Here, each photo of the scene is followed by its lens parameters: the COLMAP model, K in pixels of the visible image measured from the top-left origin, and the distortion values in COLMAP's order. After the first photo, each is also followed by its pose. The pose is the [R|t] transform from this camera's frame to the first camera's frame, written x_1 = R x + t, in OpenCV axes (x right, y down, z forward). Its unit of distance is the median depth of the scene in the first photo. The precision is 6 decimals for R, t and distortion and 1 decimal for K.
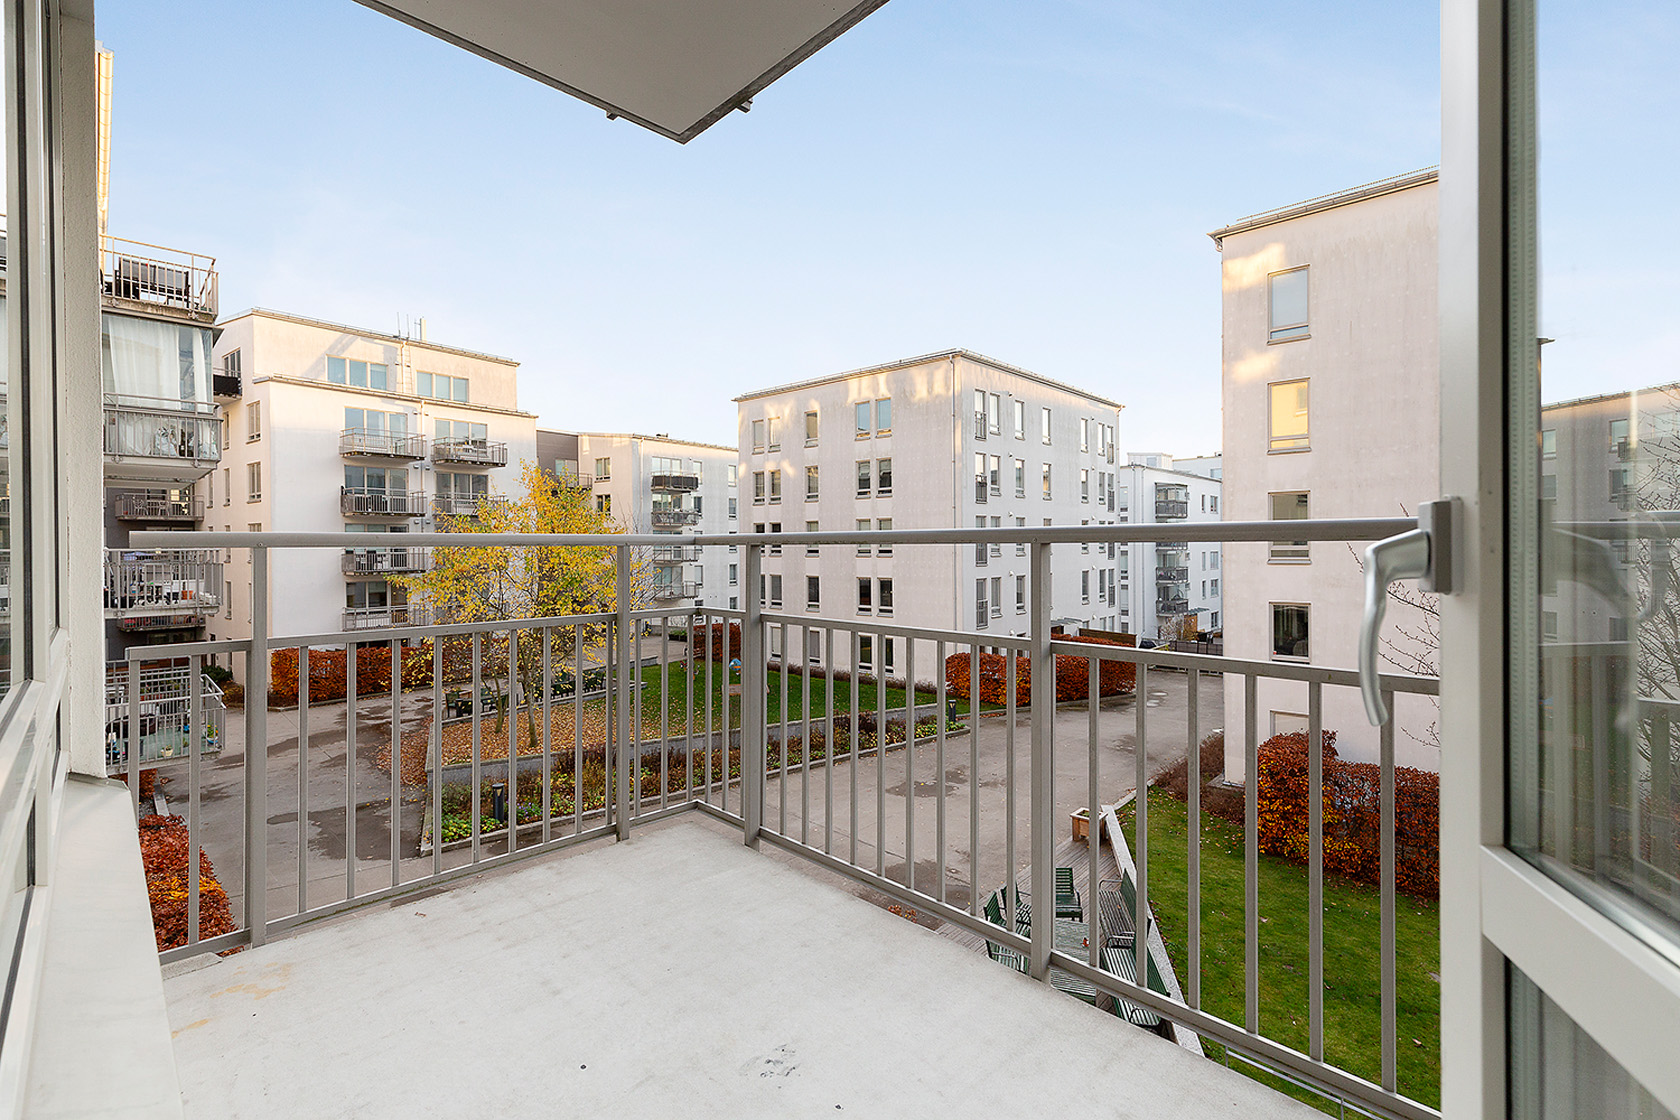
lens RADIAL K [[775.4, 0, 841.5], [0, 775.4, 561.5], [0, 0, 1]] dist [-0.001283, -0.001294]
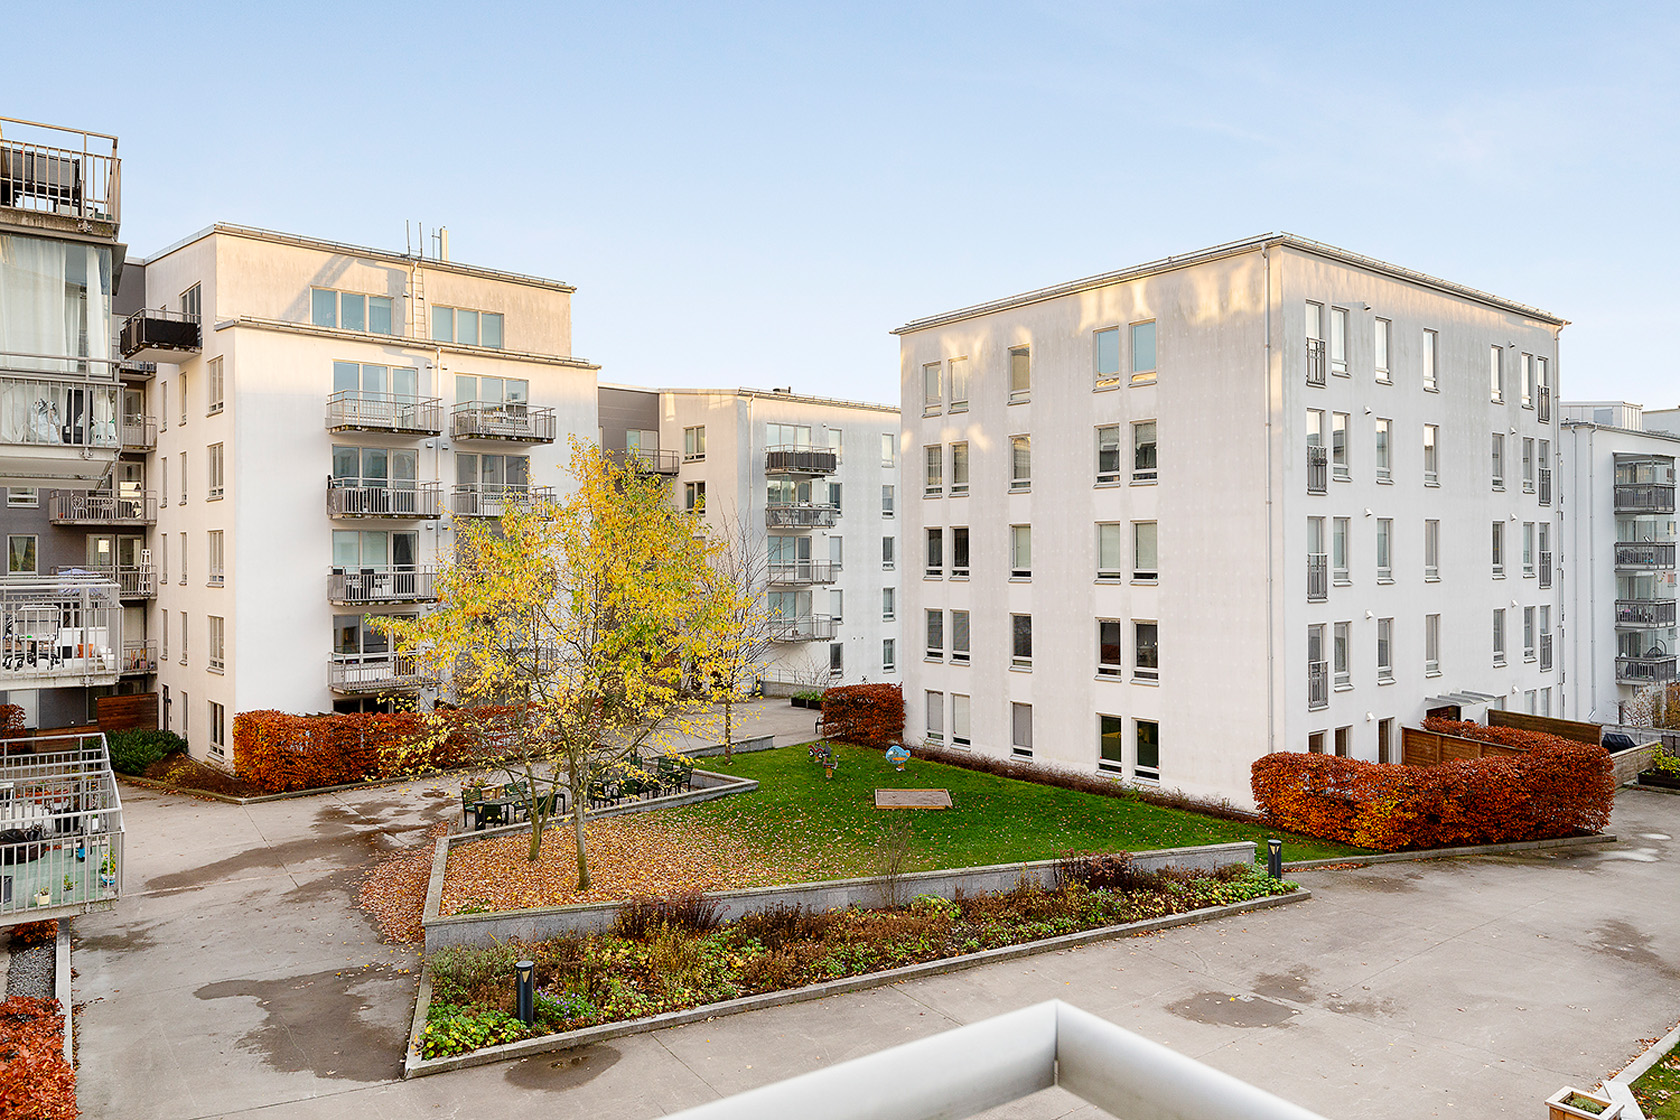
lens RADIAL K [[1154.0, 0, 840.4], [0, 1154.0, 570.8], [0, 0, 1]] dist [-0.013726, 0.000951]
pose [[0.984778, 0.003801, -0.173778, -0.020029], [-0.004084, 0.999991, -0.001272, -0.013997], [0.173772, 0.001962, 0.984784, 0.076537]]
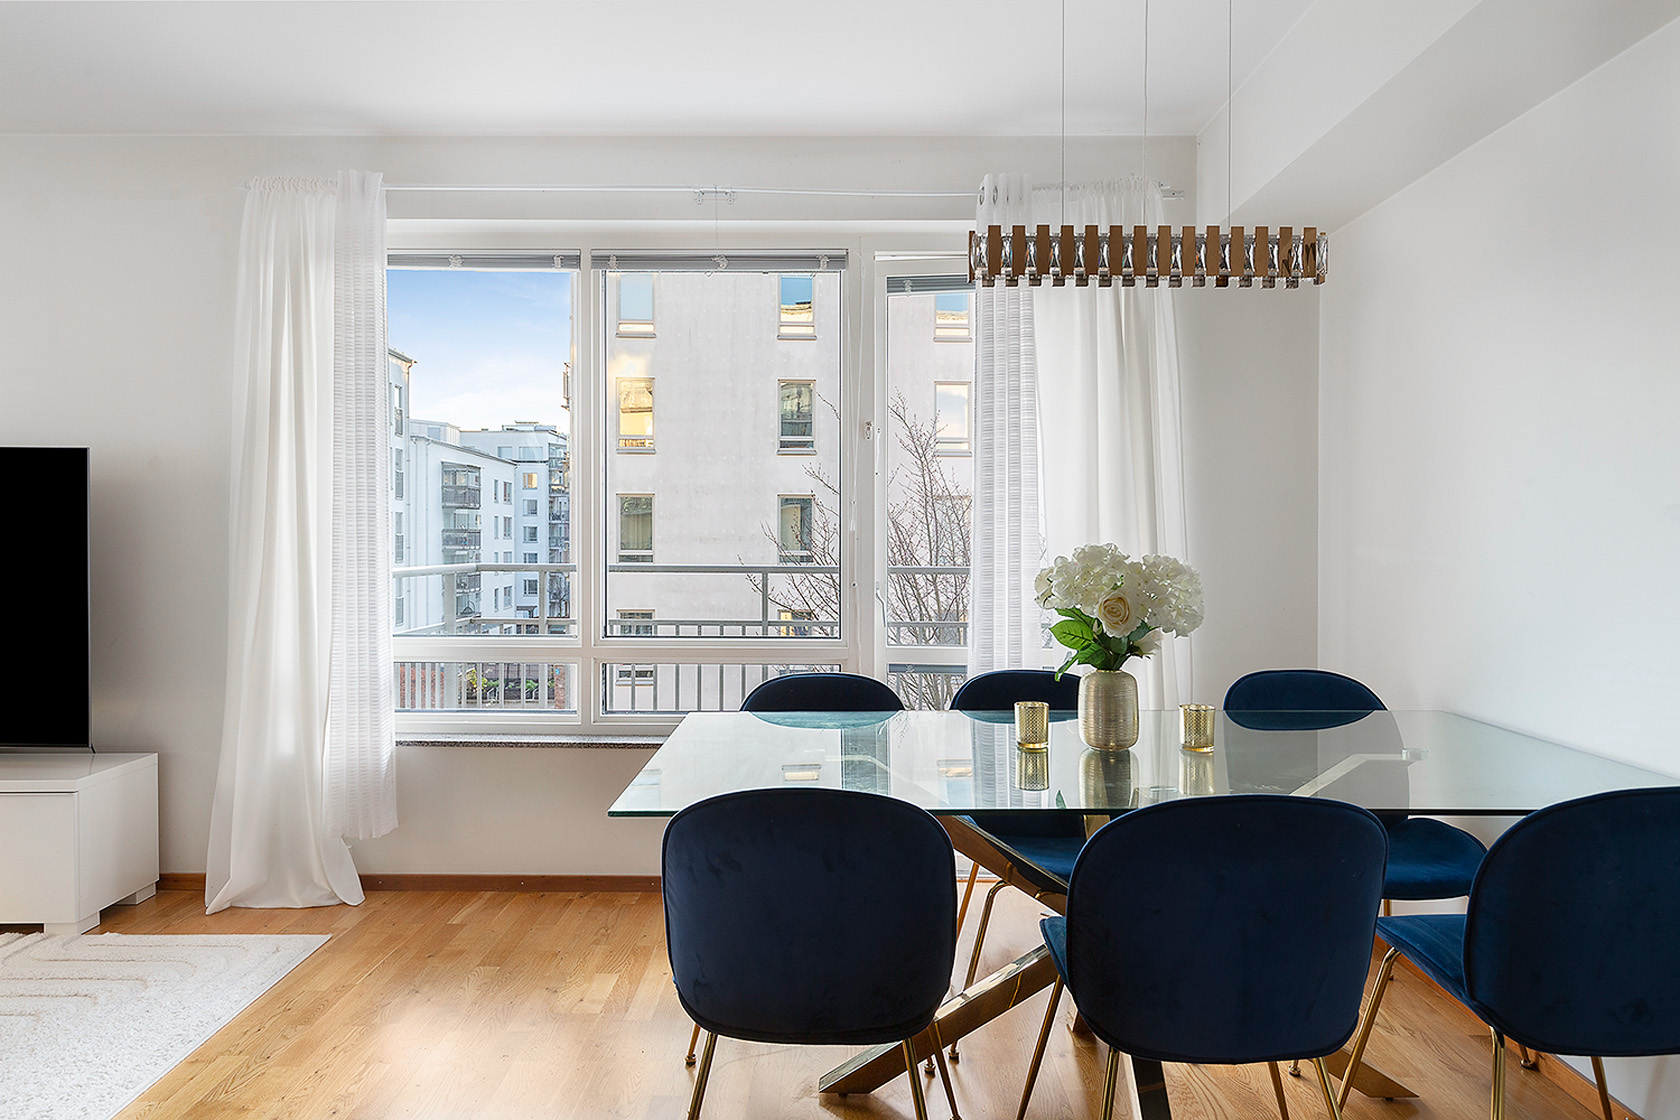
lens RADIAL K [[1113.8, 0, 839.1], [0, 1113.8, 560.1], [0, 0, 1]] dist [-0.003330, -0.000170]
pose [[0.713175, 0.010085, 0.700913, -0.116811], [-0.011915, 0.999926, -0.002264, -0.008531], [-0.700884, -0.006736, 0.713243, -0.084048]]
